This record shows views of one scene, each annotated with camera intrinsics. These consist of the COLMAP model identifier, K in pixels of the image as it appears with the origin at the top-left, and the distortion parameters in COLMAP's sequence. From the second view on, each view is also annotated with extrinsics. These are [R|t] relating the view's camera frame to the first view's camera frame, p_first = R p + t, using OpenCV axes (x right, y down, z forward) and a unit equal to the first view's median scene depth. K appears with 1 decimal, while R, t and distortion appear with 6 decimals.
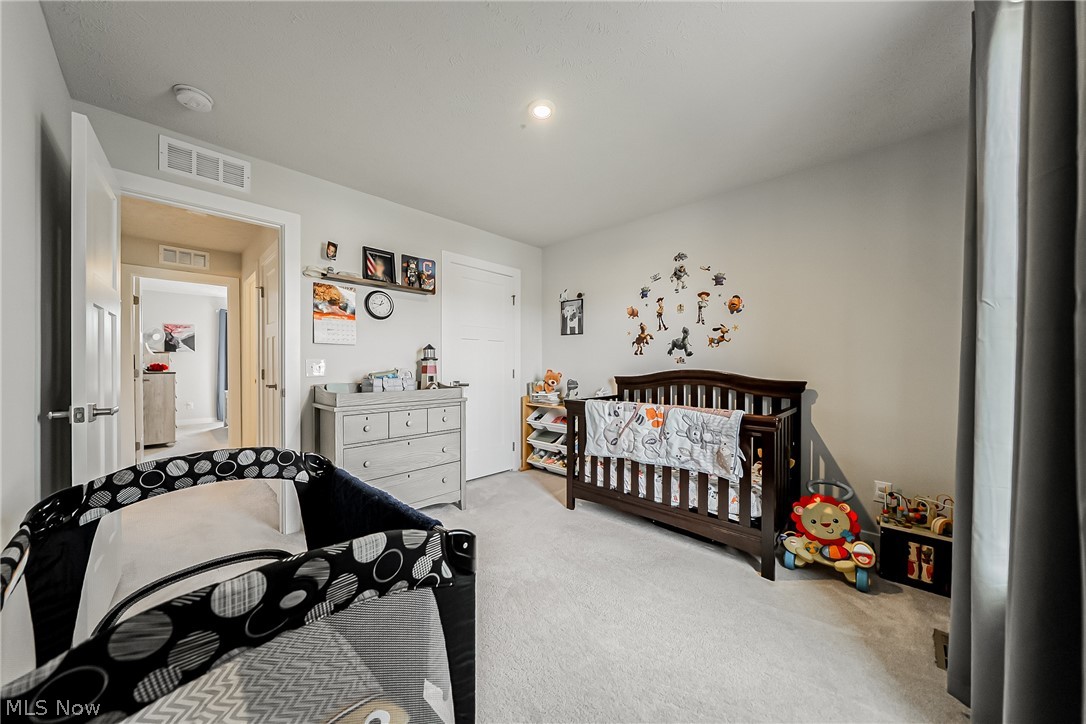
lens RADIAL K [[372.8, 0, 539.0], [0, 372.8, 364.9], [0, 0, 1]] dist [-0.001631, -0.000122]
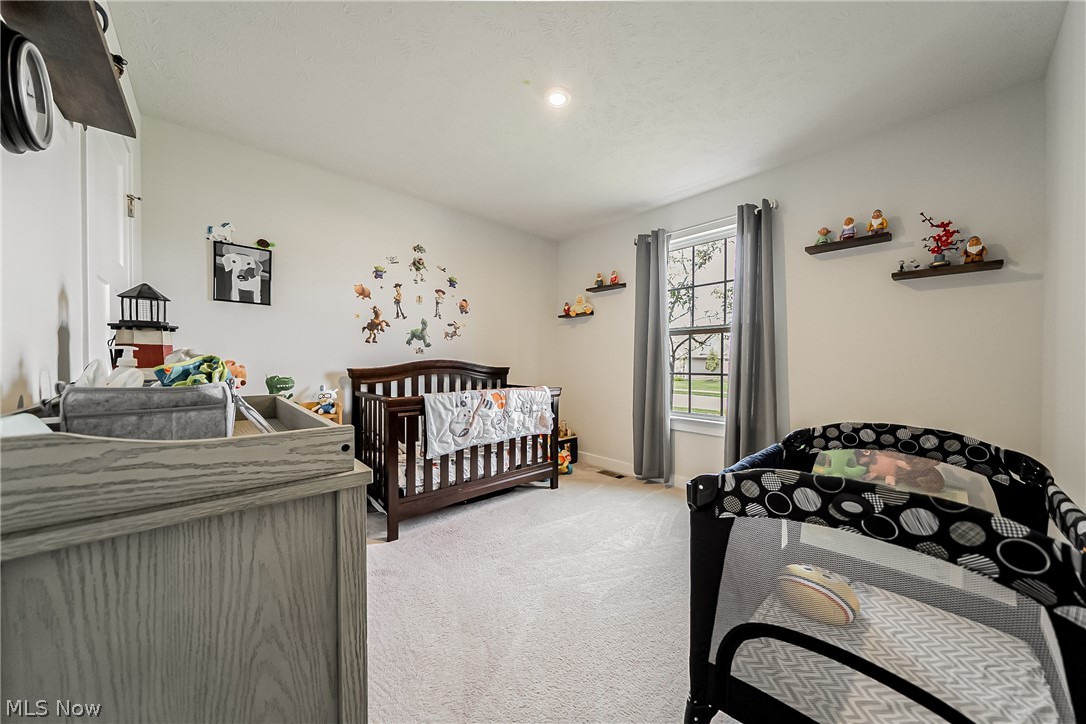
lens RADIAL K [[372.8, 0, 542.6], [0, 372.8, 364.1], [0, 0, 1]] dist [-0.001631, -0.000122]
pose [[0.048396, -0.006874, 0.998805, -0.664606], [-0.002365, 0.999973, 0.006997, 0.017407], [-0.998825, -0.002701, 0.048378, 0.656210]]
